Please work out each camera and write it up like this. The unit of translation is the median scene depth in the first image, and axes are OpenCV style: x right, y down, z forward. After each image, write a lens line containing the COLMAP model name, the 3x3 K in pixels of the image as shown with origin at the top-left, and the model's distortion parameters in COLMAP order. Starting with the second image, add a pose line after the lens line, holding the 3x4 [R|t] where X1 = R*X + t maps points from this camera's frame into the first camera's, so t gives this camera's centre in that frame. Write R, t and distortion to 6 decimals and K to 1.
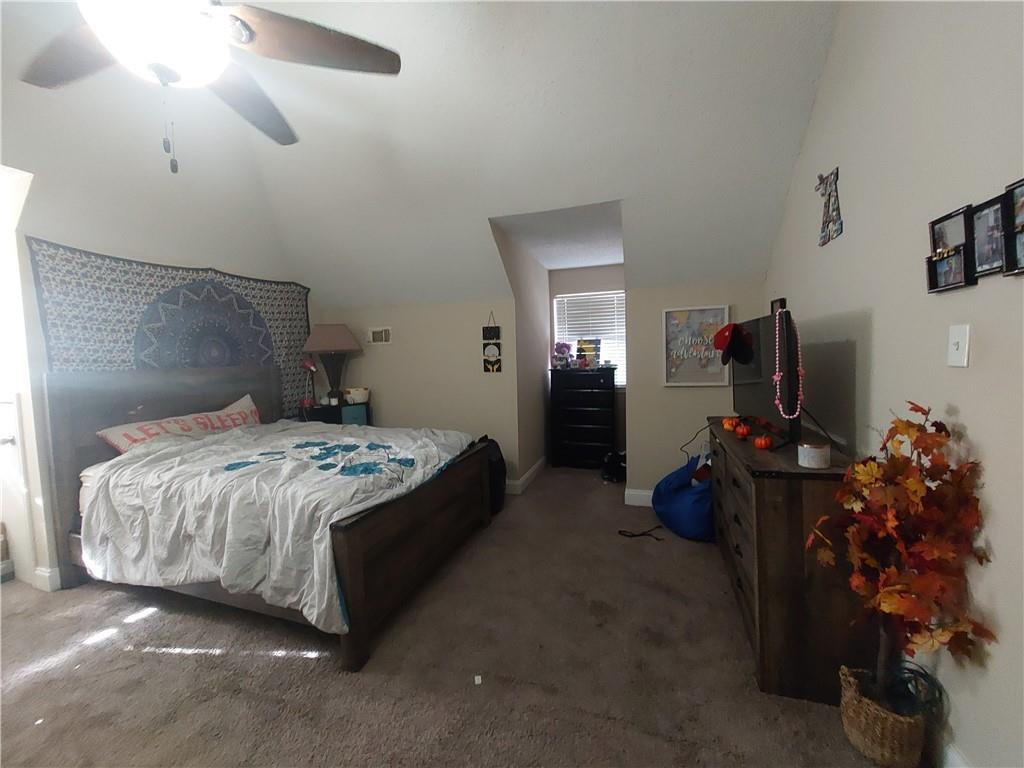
lens RADIAL K [[414.7, 0, 512.4], [0, 414.7, 378.9], [0, 0, 1]] dist [-0.000191, 0.000011]
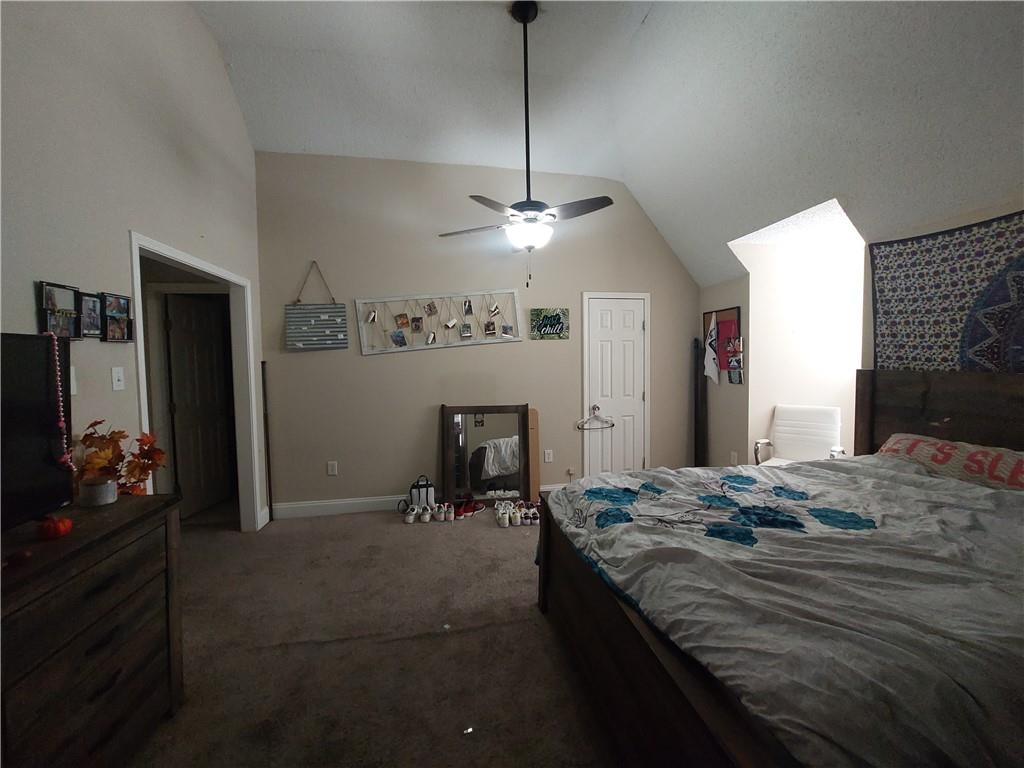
lens RADIAL K [[414.7, 0, 513.0], [0, 414.7, 379.8], [0, 0, 1]] dist [-0.000191, 0.000011]
pose [[-0.890146, 0.066096, -0.450856, 0.169621], [0.010442, 0.992123, 0.124831, -0.112504], [0.455556, 0.106410, -0.883824, 1.328791]]
